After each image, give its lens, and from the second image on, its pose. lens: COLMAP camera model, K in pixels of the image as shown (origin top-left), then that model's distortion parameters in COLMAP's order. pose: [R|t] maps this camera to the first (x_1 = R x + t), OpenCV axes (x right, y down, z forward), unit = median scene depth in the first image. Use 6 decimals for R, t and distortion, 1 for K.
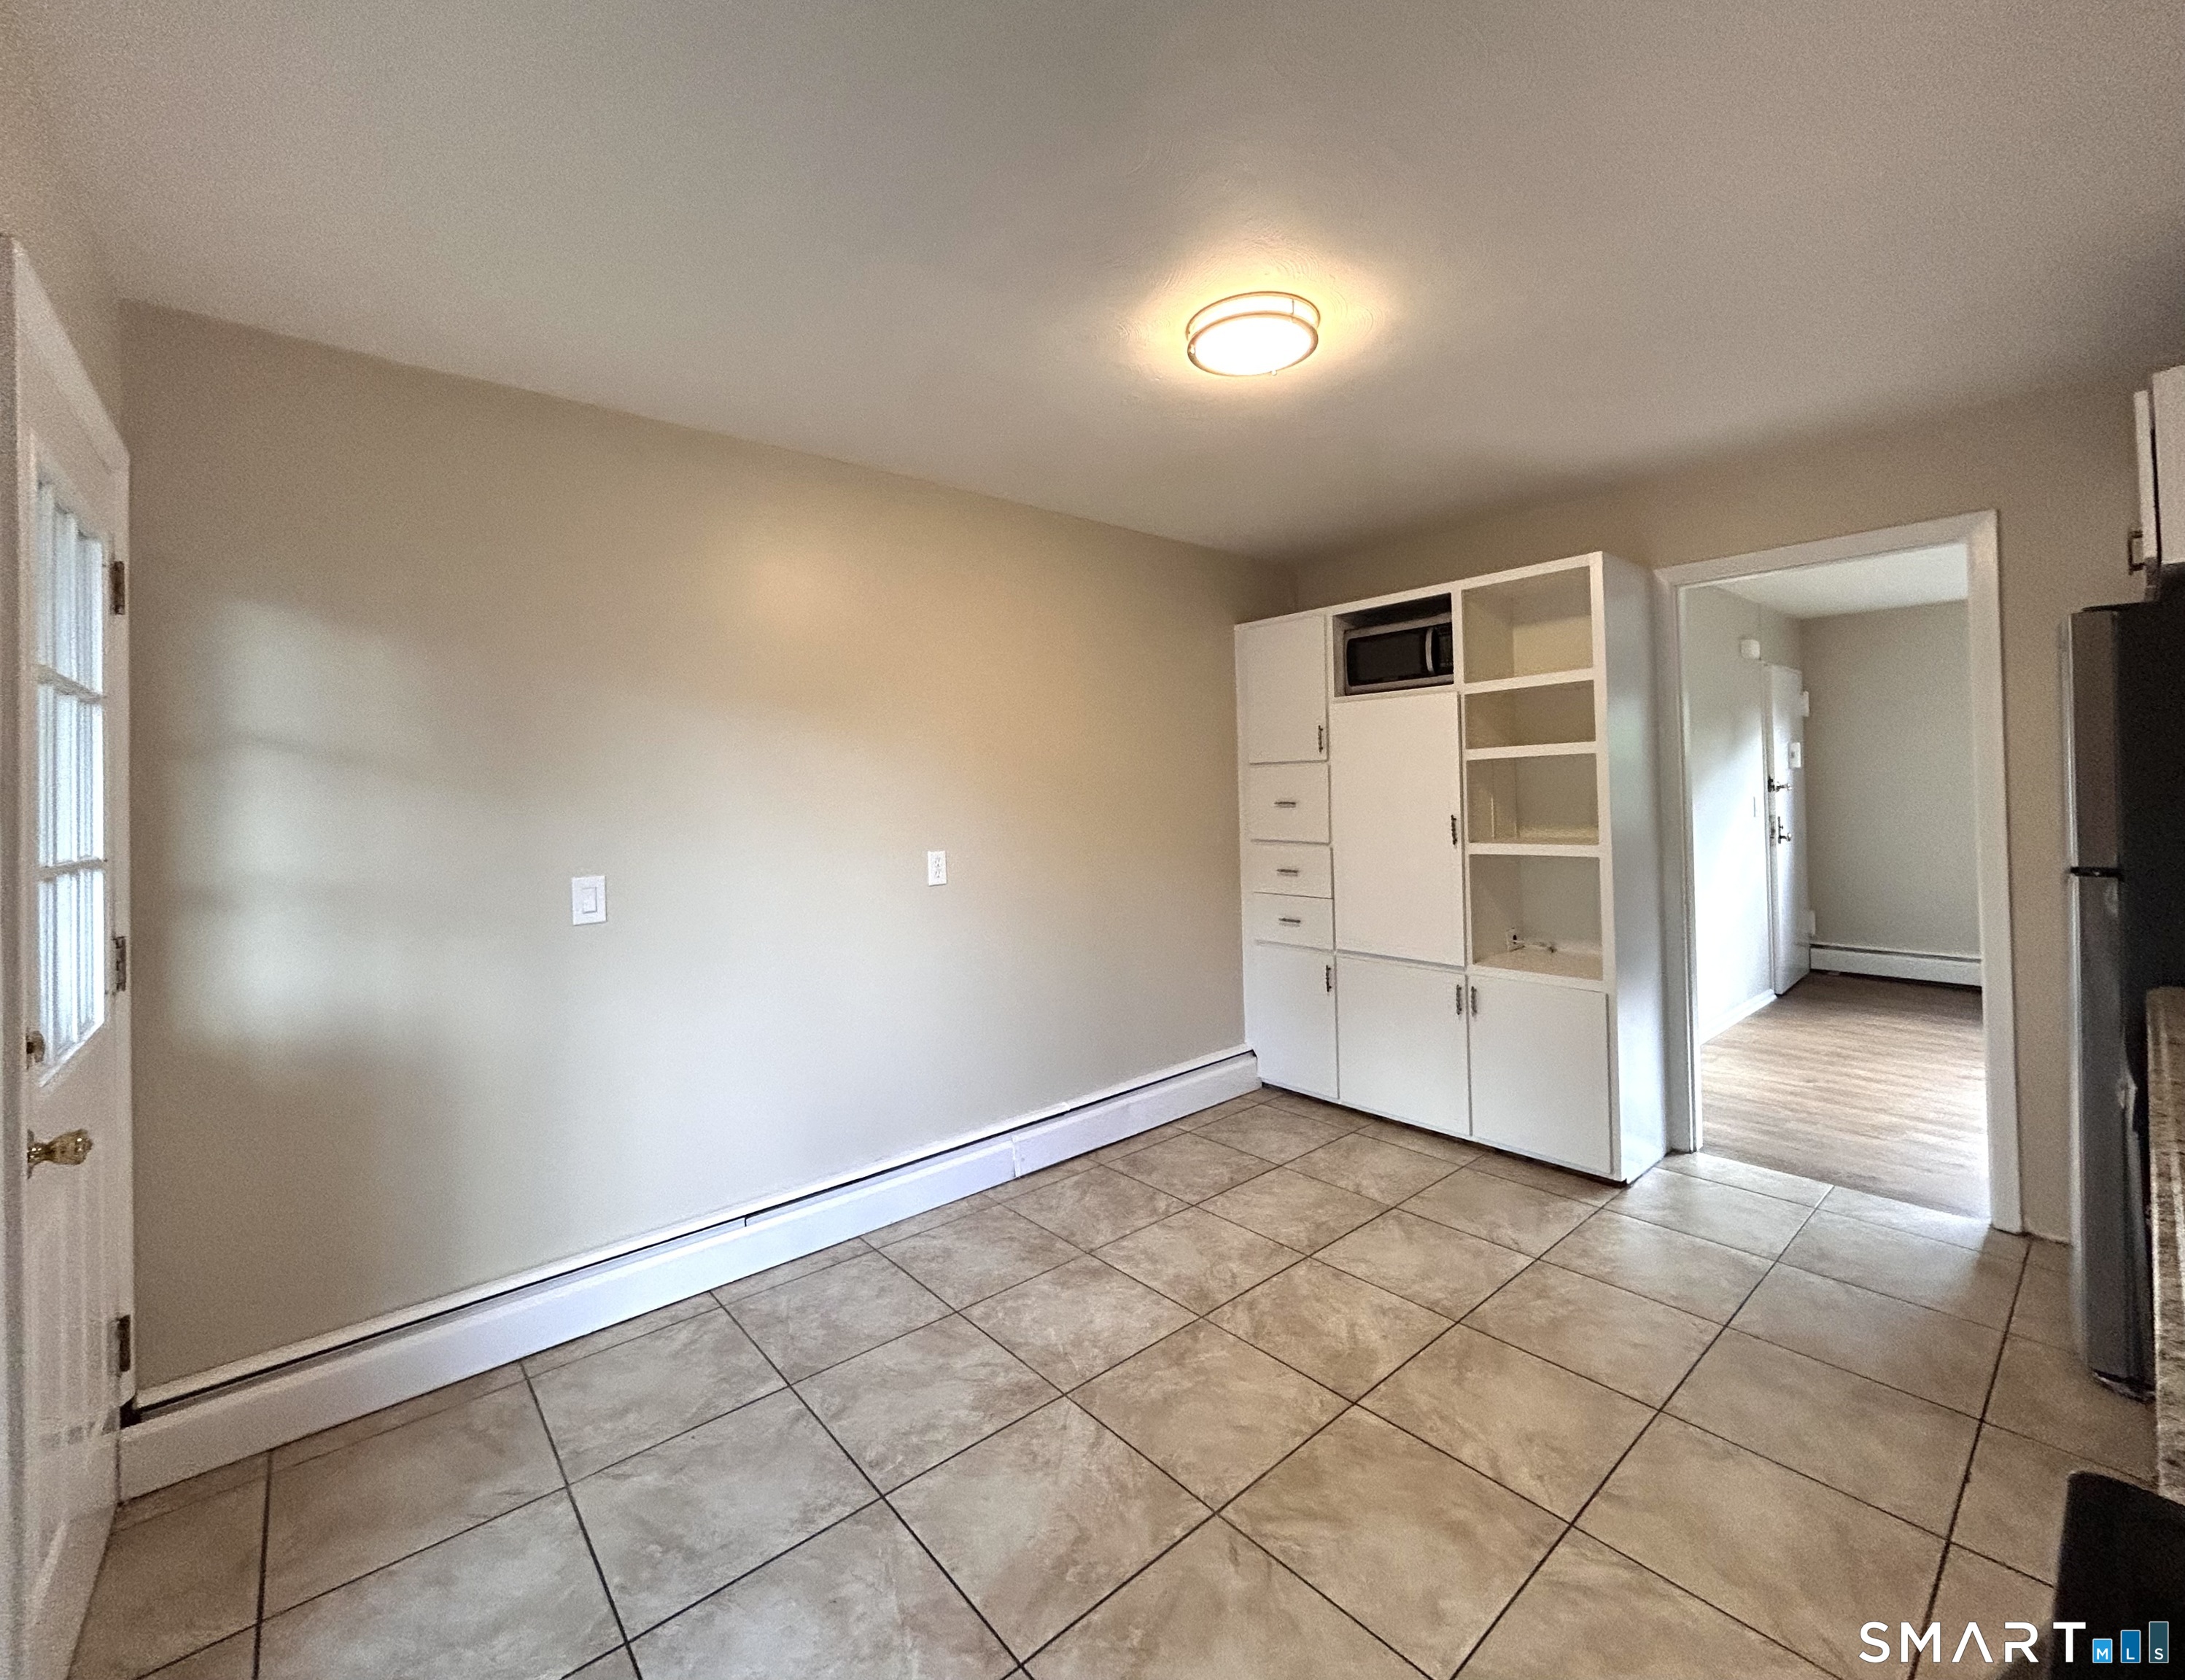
lens RADIAL K [[920.4, 0, 1084.2], [0, 920.4, 778.7], [0, 0, 1]] dist [-0.000172, 0.000528]
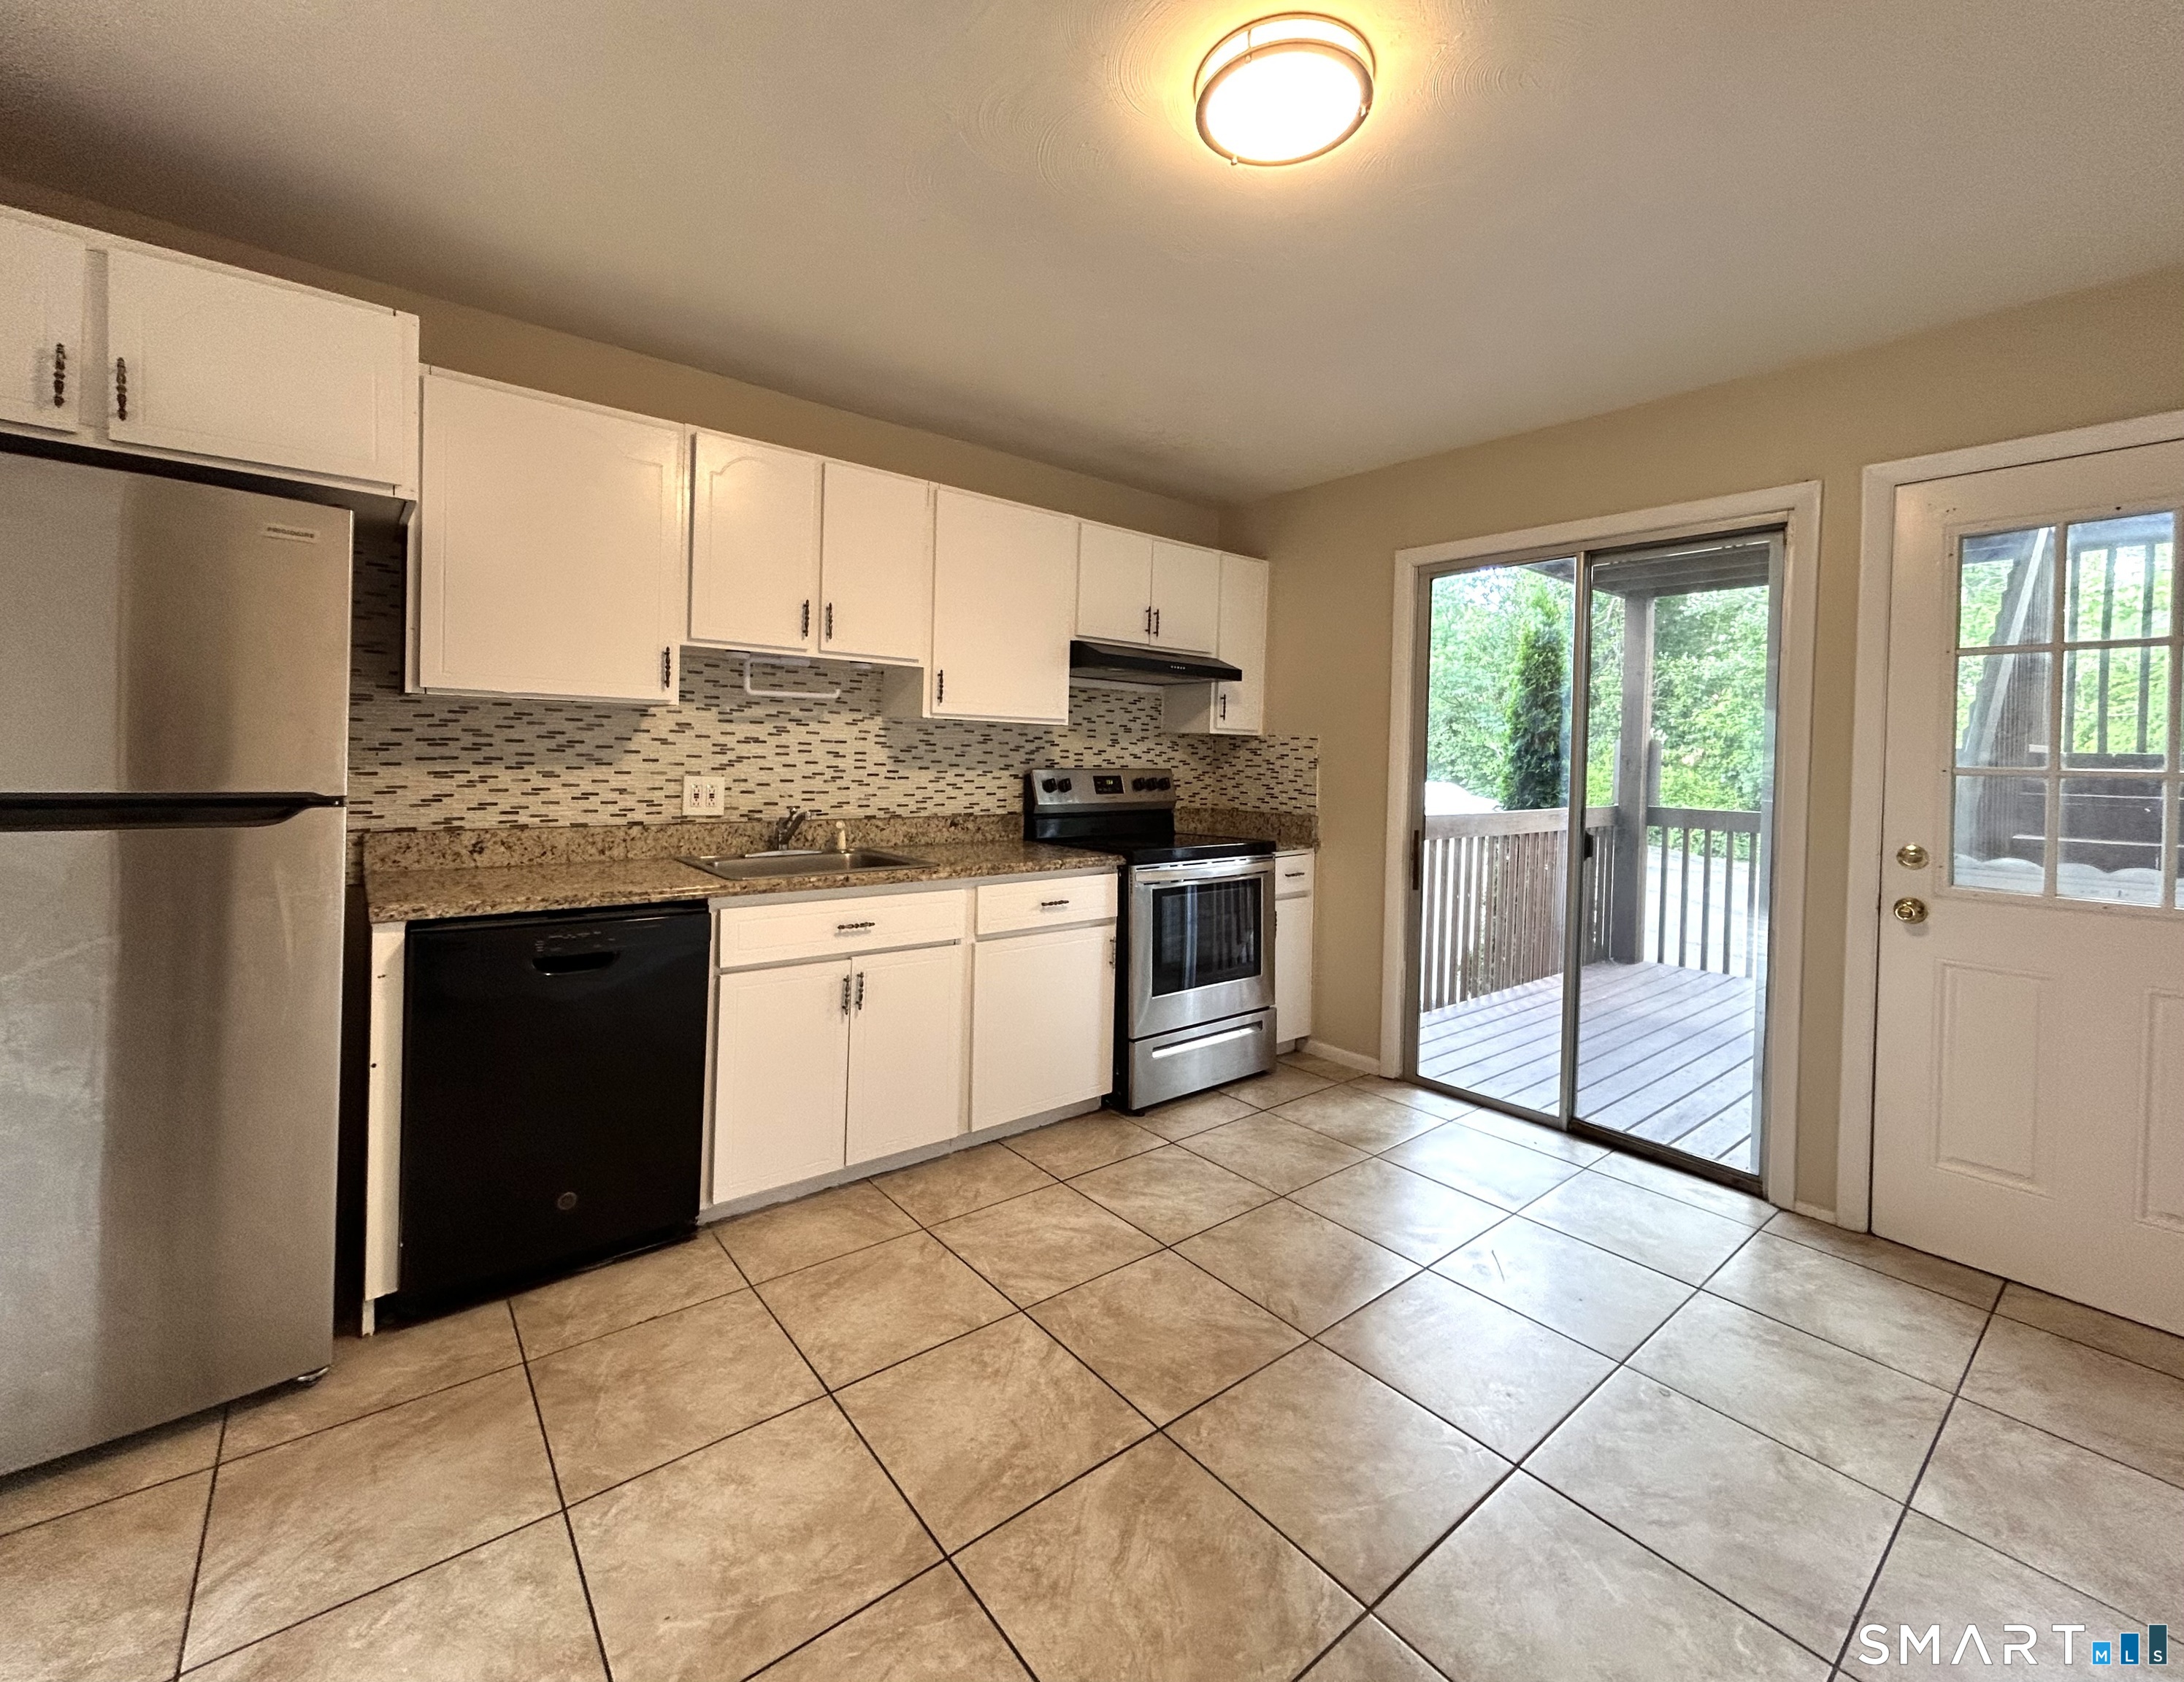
lens RADIAL K [[919.9, 0, 1083.7], [0, 919.9, 779.8], [0, 0, 1]] dist [-0.000172, 0.000528]
pose [[-0.999640, -0.000096, 0.026840, 0.282336], [0.000110, 0.999971, 0.007664, 0.059011], [-0.026839, 0.007664, -0.999610, 1.527780]]
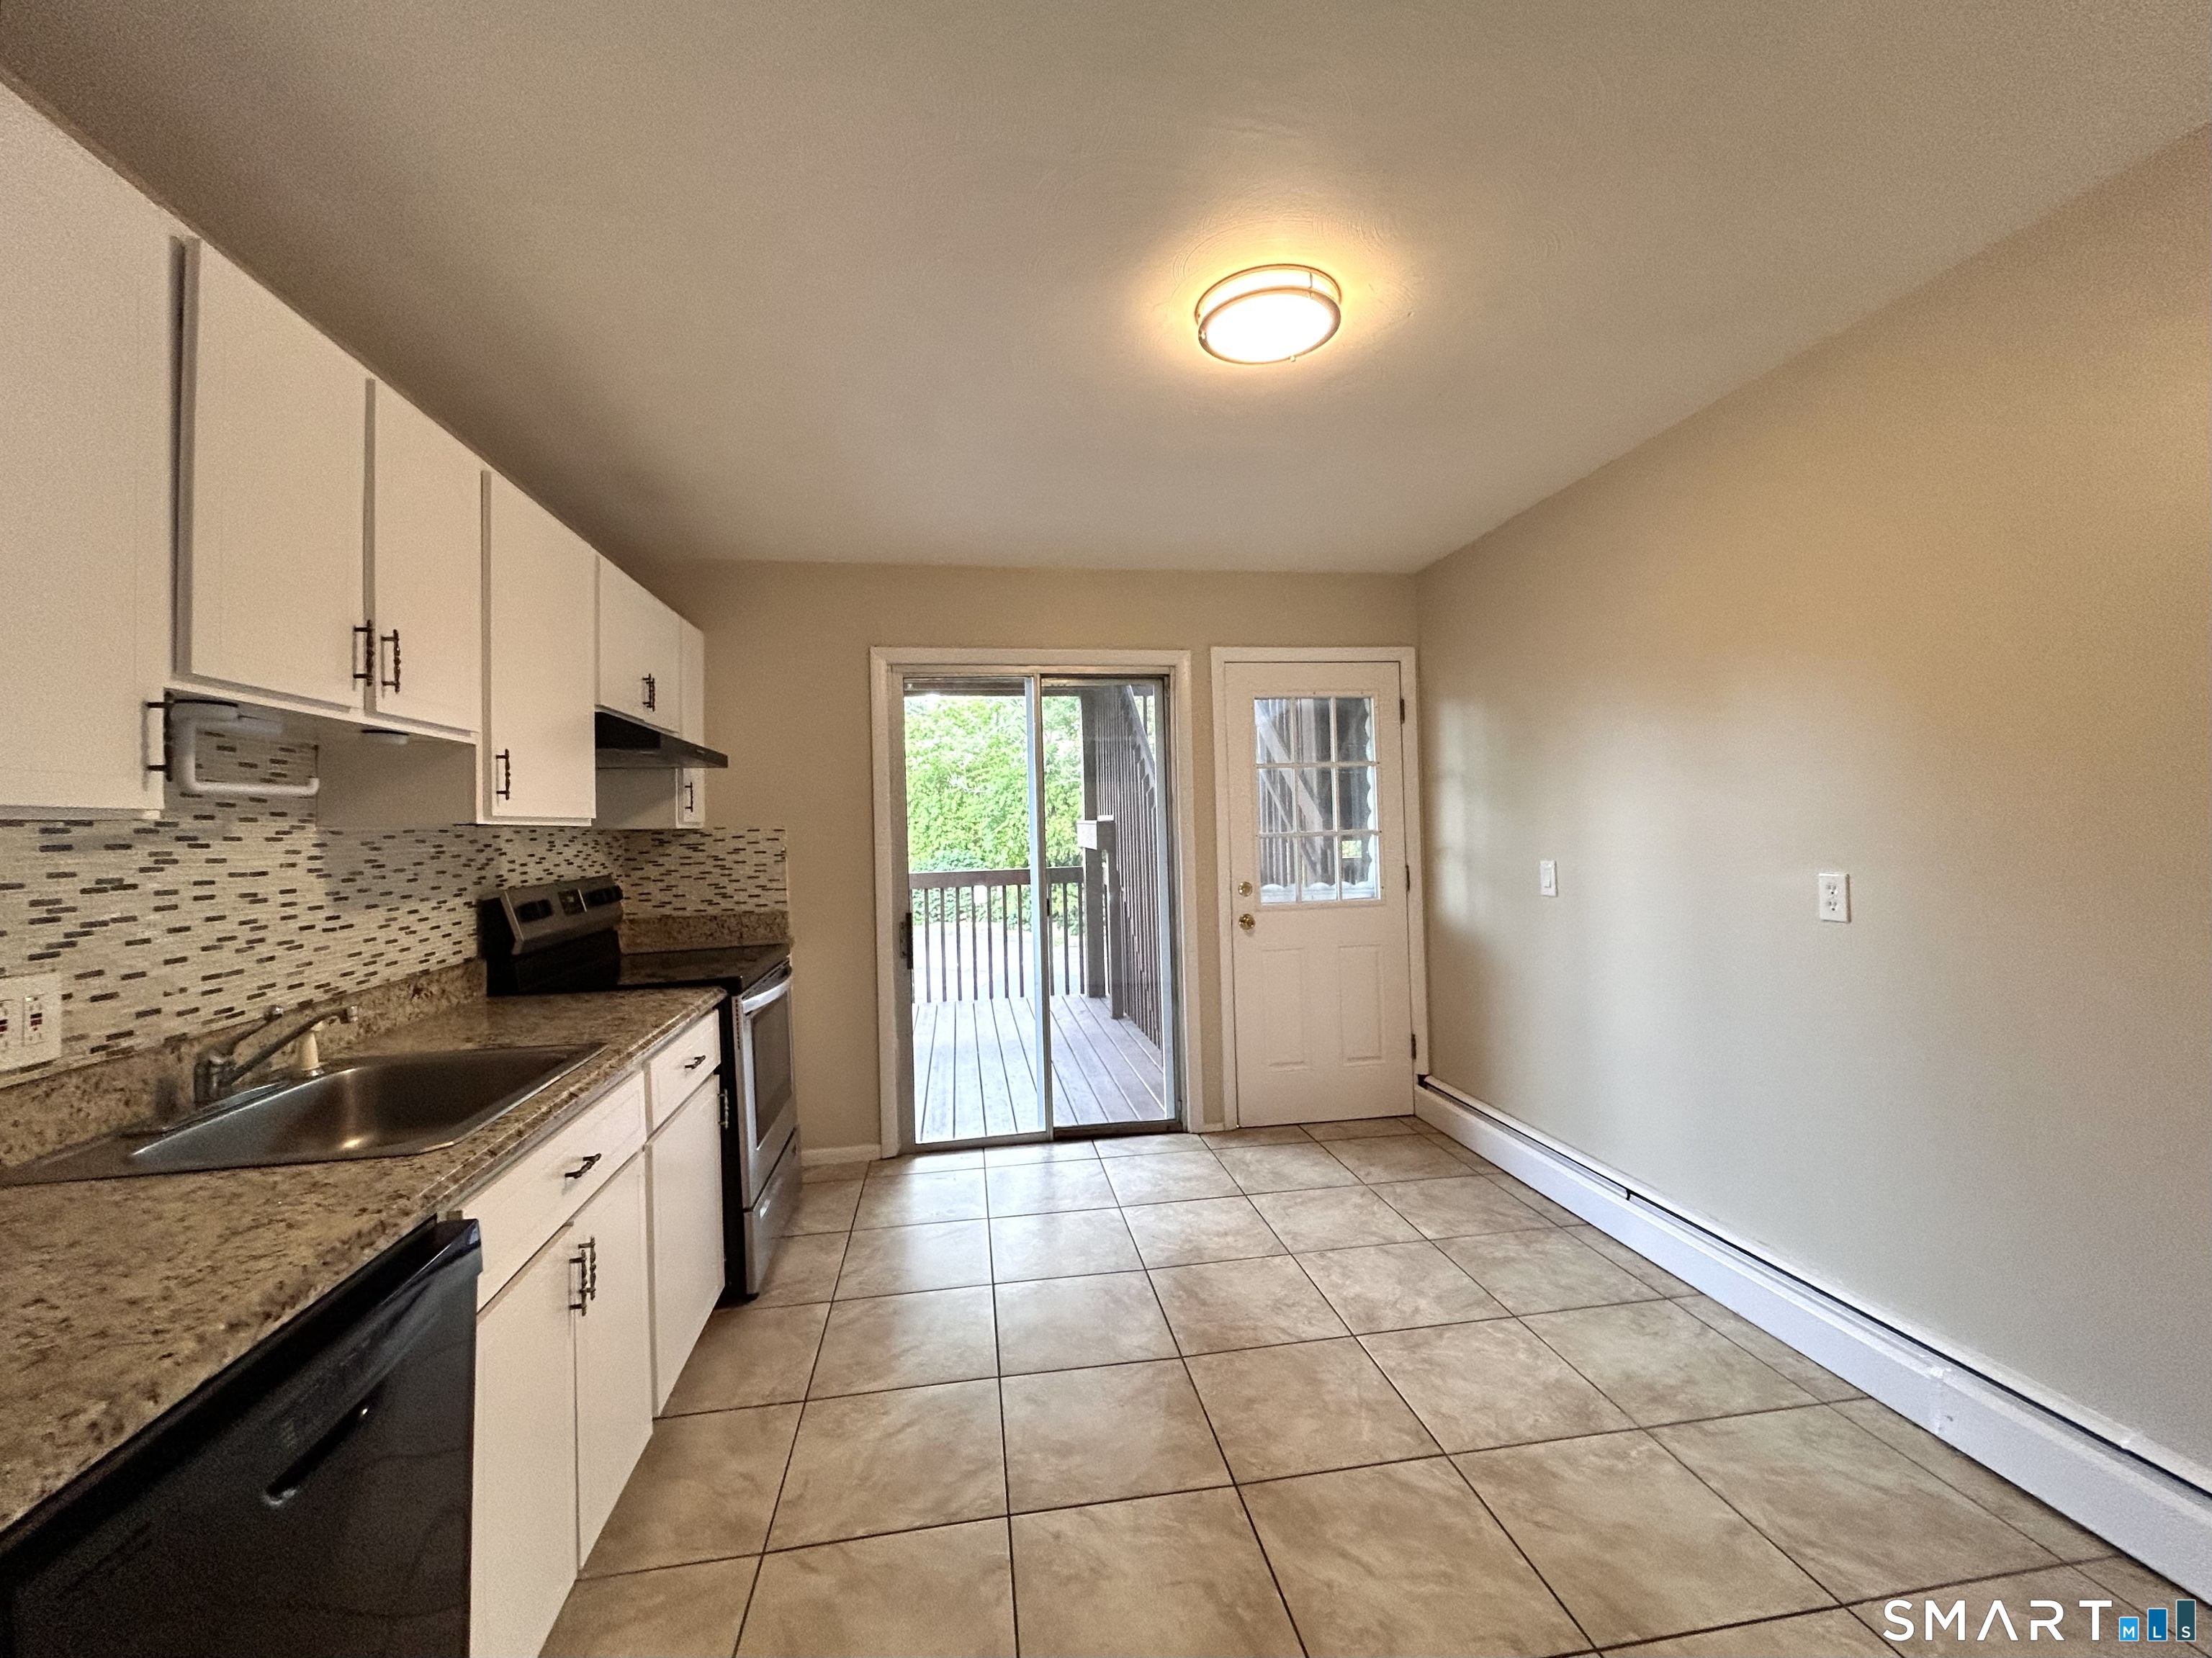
lens RADIAL K [[909.1, 0, 1107.9], [0, 909.1, 822.9], [0, 0, 1]] dist [-0.001261, -0.000197]
pose [[-0.519033, 0.034916, -0.854041, 0.915757], [0.054977, 0.998460, 0.007408, 0.006634], [0.852984, -0.043108, -0.520154, 1.148952]]
